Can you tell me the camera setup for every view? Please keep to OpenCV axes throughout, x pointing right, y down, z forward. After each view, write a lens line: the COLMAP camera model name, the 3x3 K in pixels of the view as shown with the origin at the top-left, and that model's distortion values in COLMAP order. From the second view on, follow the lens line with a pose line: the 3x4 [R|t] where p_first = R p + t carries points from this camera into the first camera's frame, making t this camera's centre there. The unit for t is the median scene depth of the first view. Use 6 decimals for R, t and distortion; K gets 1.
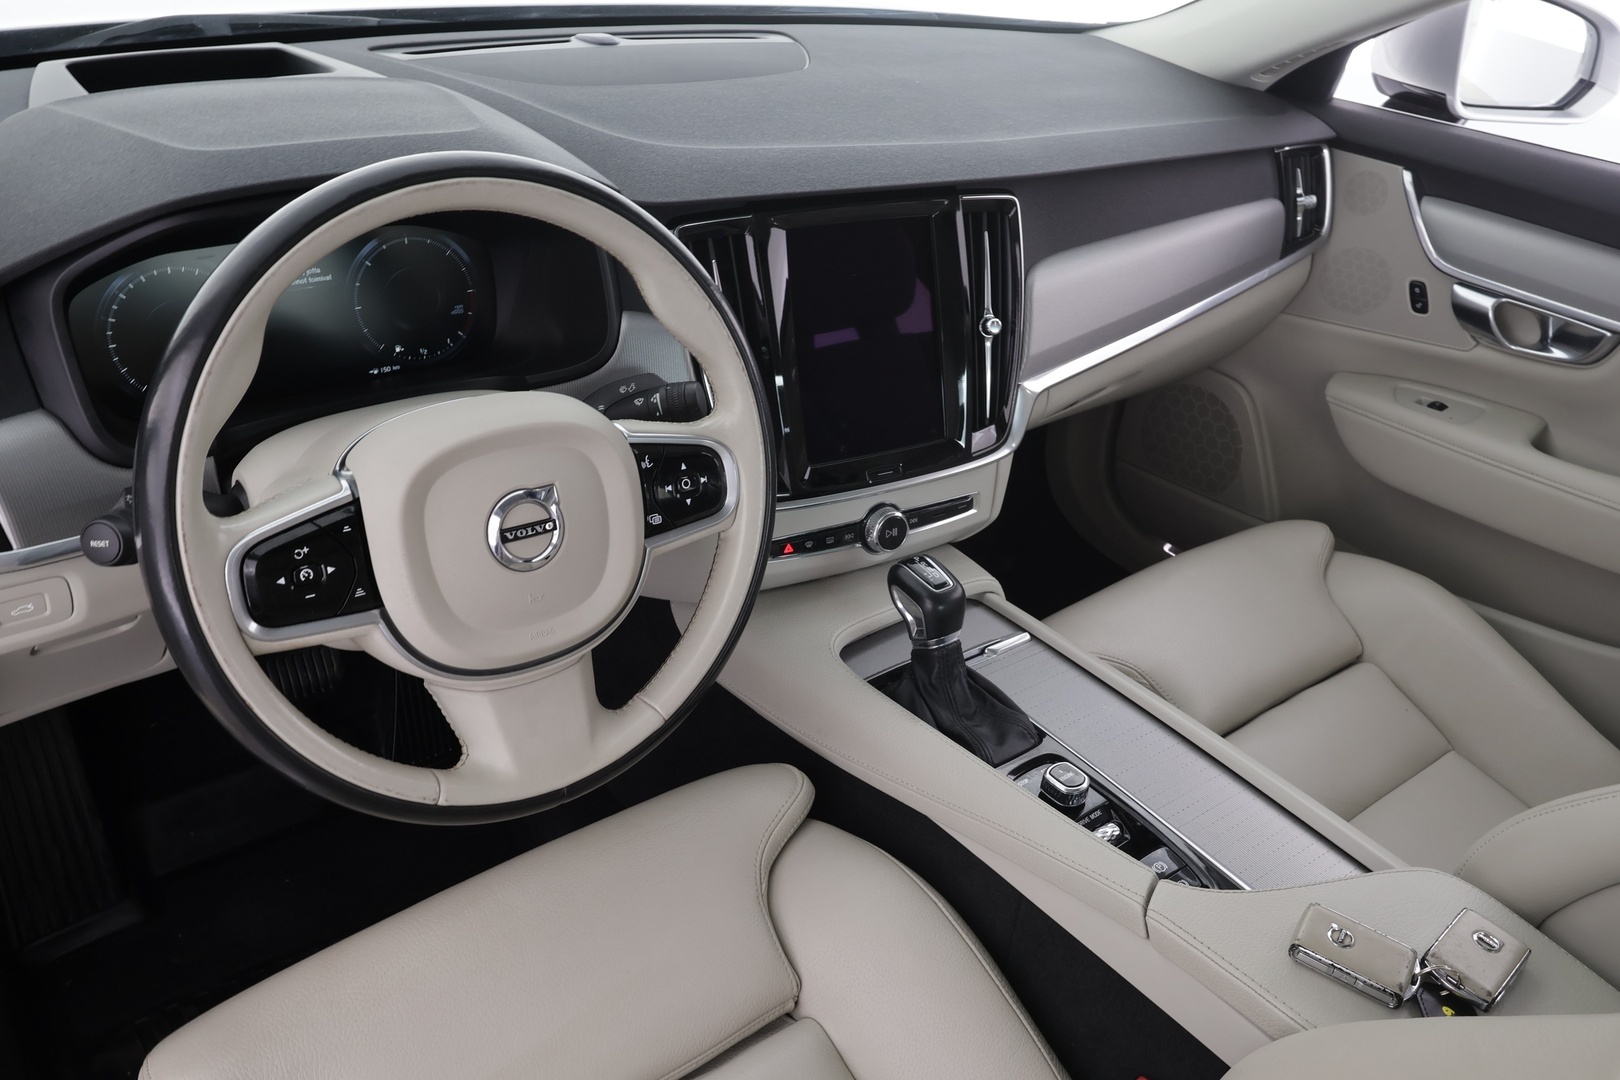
lens RADIAL K [[1315.6, 0, 810.0], [0, 1315.6, 540.0], [0, 0, 1]] dist [0.009688, 0.001701]
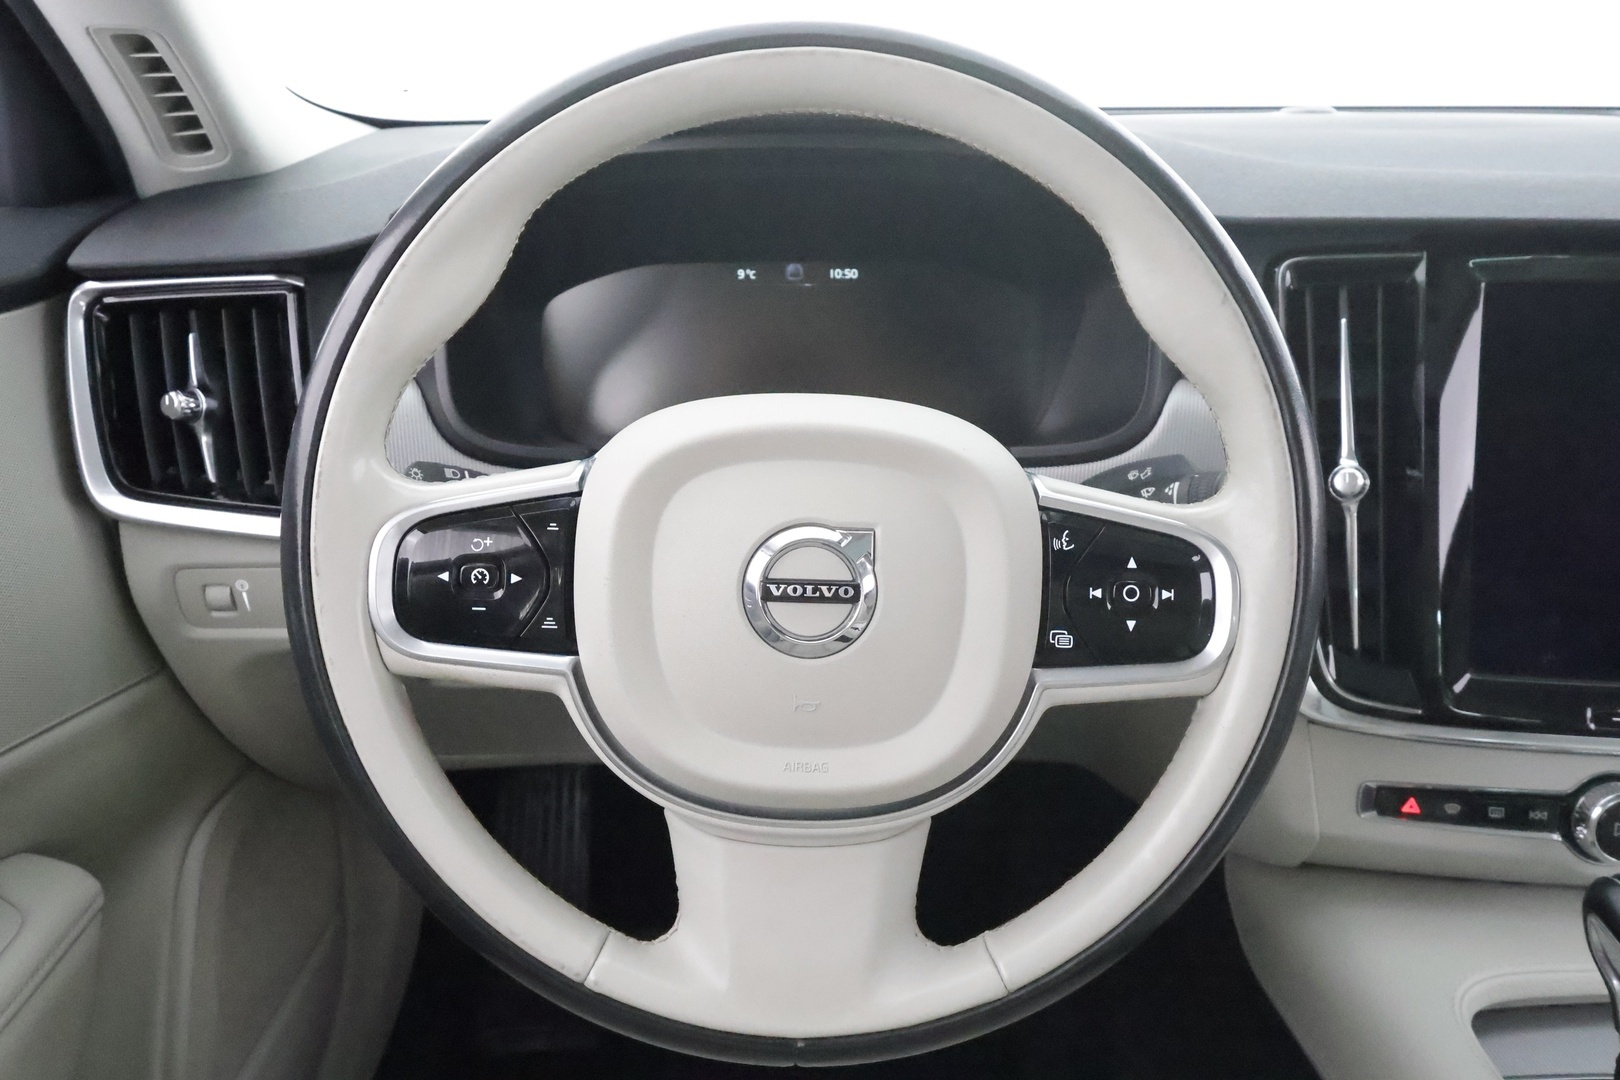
lens RADIAL K [[1246.8, 0, 807.7], [0, 1246.8, 562.8], [0, 0, 1]] dist [-0.006671, -0.001262]
pose [[0.784306, 0.131883, -0.606194, 0.102734], [-0.249012, 0.961897, -0.112907, 0.034344], [0.568206, 0.239503, 0.787261, 0.392906]]
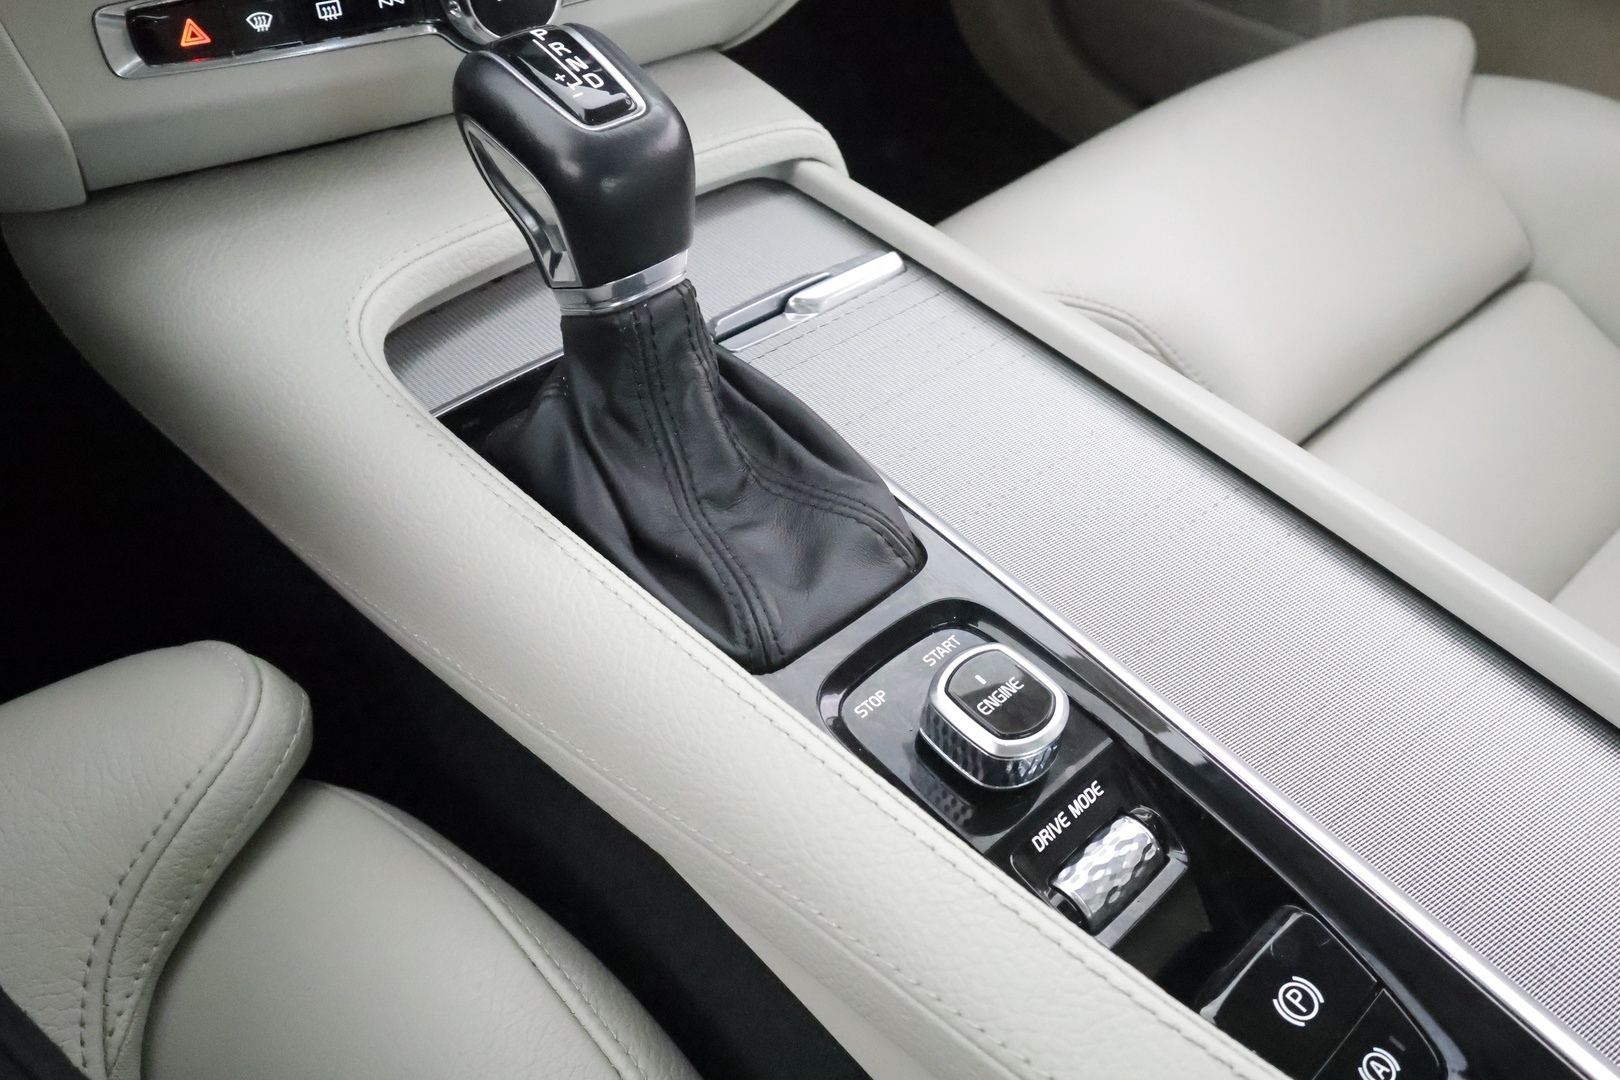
lens RADIAL K [[1315.6, 0, 810.0], [0, 1315.6, 540.0], [0, 0, 1]] dist [0.009688, 0.001701]
pose [[0.996920, -0.057766, 0.053039, 0.125608], [0.041141, 0.961024, 0.273388, 0.048763], [-0.066764, -0.270364, 0.960440, 0.658677]]
